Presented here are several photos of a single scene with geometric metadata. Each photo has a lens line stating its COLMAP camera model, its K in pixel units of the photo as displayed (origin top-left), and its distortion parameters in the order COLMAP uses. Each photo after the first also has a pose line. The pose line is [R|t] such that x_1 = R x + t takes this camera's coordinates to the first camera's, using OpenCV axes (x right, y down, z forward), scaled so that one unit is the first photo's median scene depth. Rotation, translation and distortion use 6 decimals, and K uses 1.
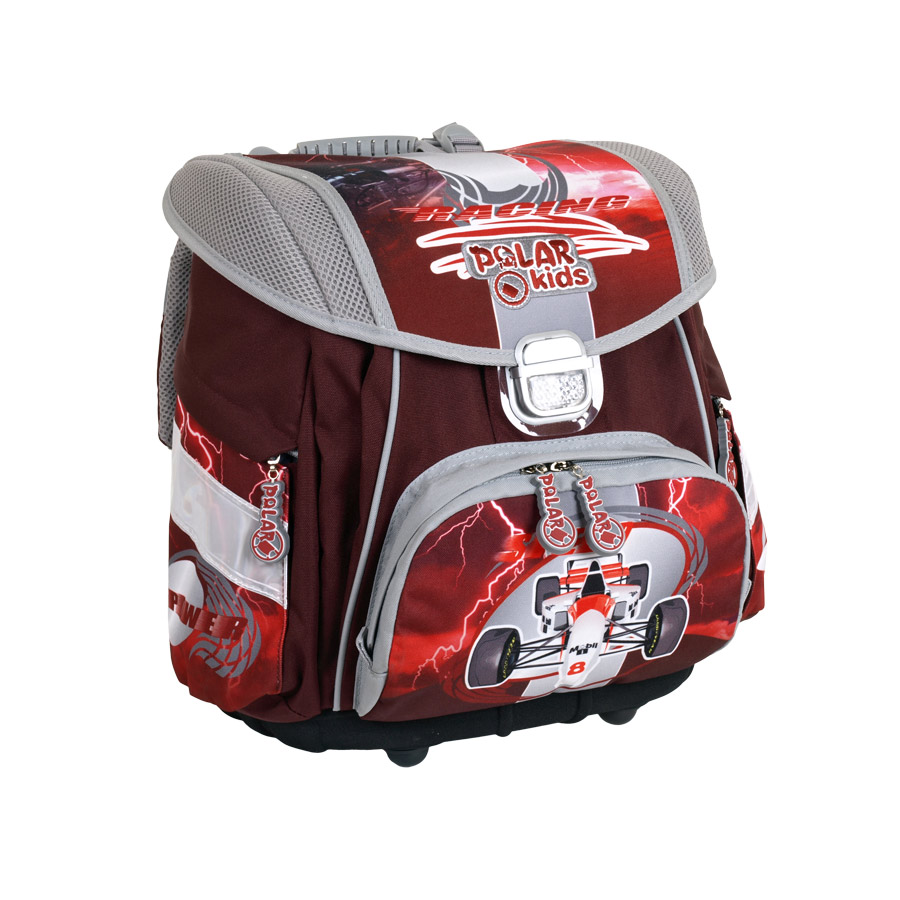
lens RADIAL K [[1937.1, 0, 450.0], [0, 1937.1, 450.0], [0, 0, 1]] dist [-0.020861, 0.260016]
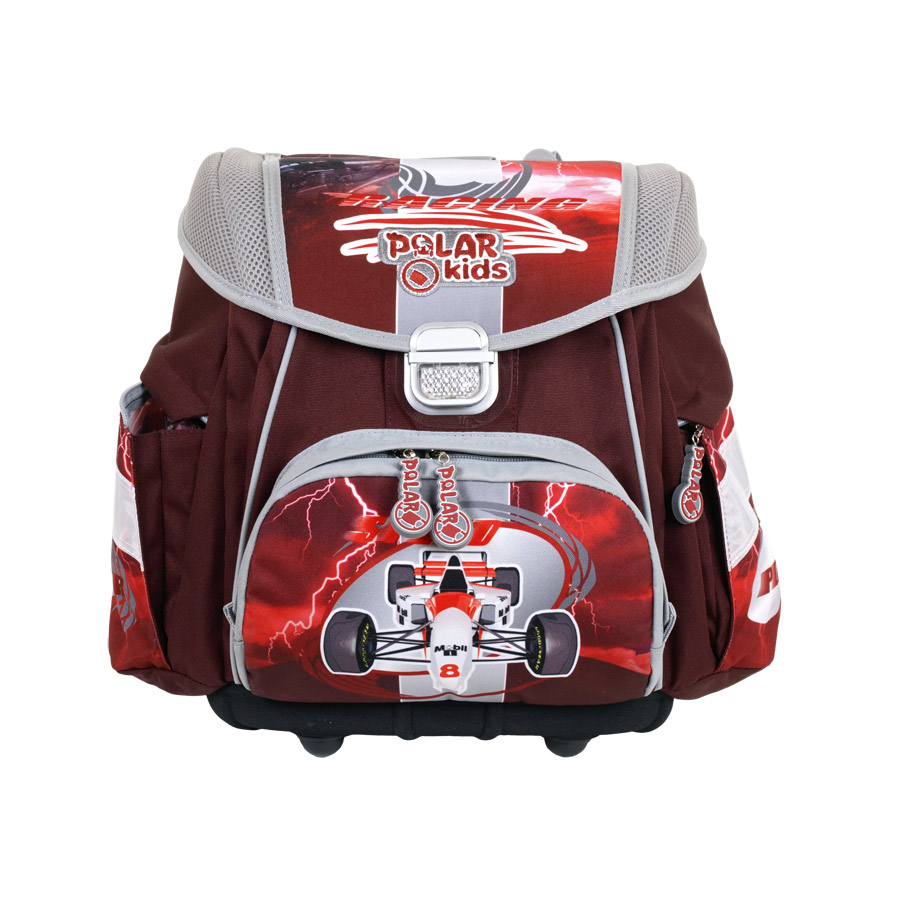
lens RADIAL K [[1937.1, 0, 450.0], [0, 1937.1, 450.0], [0, 0, 1]] dist [-0.020861, 0.260016]
pose [[0.914248, 0.087142, -0.395673, 0.444154], [-0.122999, 0.990201, -0.066124, 0.068367], [0.386034, 0.109121, 0.916008, 0.106717]]
